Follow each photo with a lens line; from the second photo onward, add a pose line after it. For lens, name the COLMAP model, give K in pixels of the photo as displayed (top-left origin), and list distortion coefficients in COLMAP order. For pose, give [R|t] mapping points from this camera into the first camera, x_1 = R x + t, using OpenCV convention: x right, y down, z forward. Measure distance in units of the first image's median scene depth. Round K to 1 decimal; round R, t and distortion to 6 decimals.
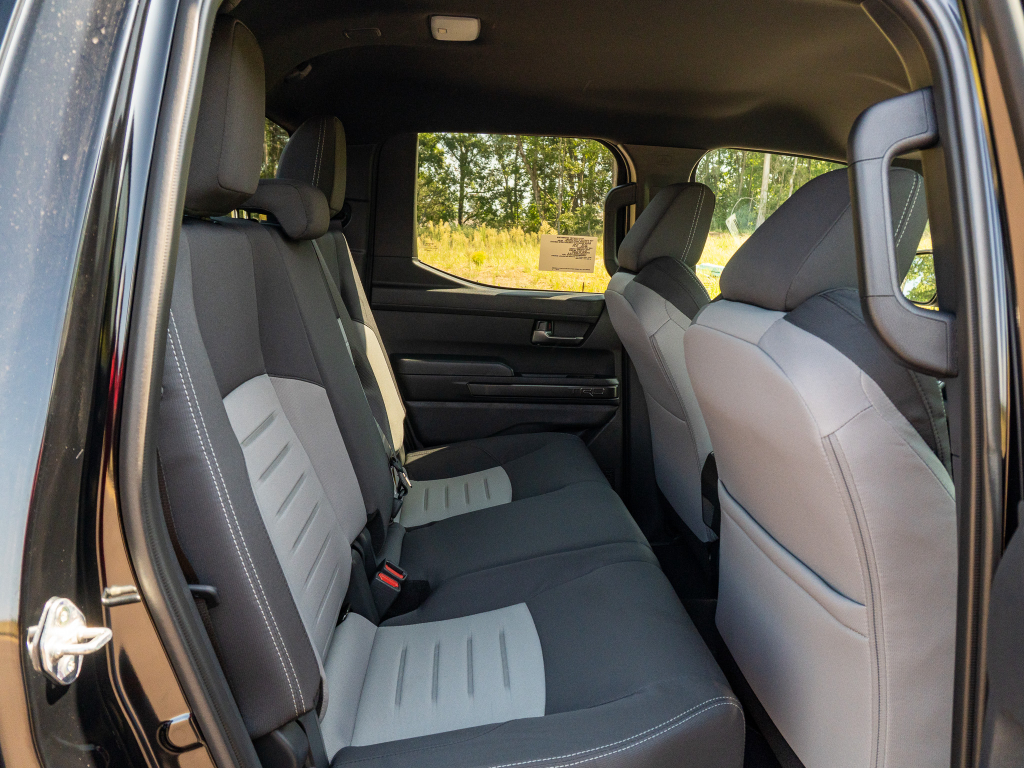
lens RADIAL K [[798.0, 0, 512.0], [0, 798.0, 384.0], [0, 0, 1]] dist [-0.036968, -0.000032]
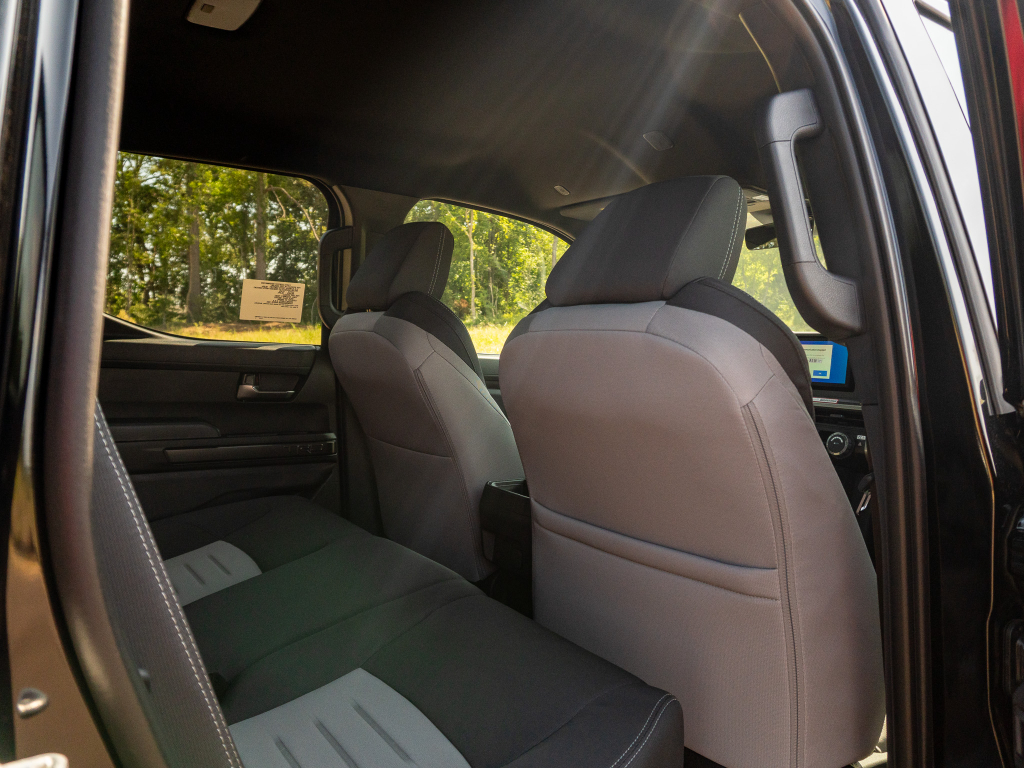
lens RADIAL K [[772.3, 0, 522.2], [0, 772.3, 386.4], [0, 0, 1]] dist [-0.025949, 0.003629]
pose [[0.858741, -0.036308, 0.511121, -0.140354], [0.093491, 0.991845, -0.086618, 0.038190], [-0.503808, 0.122168, 0.855133, 0.104645]]
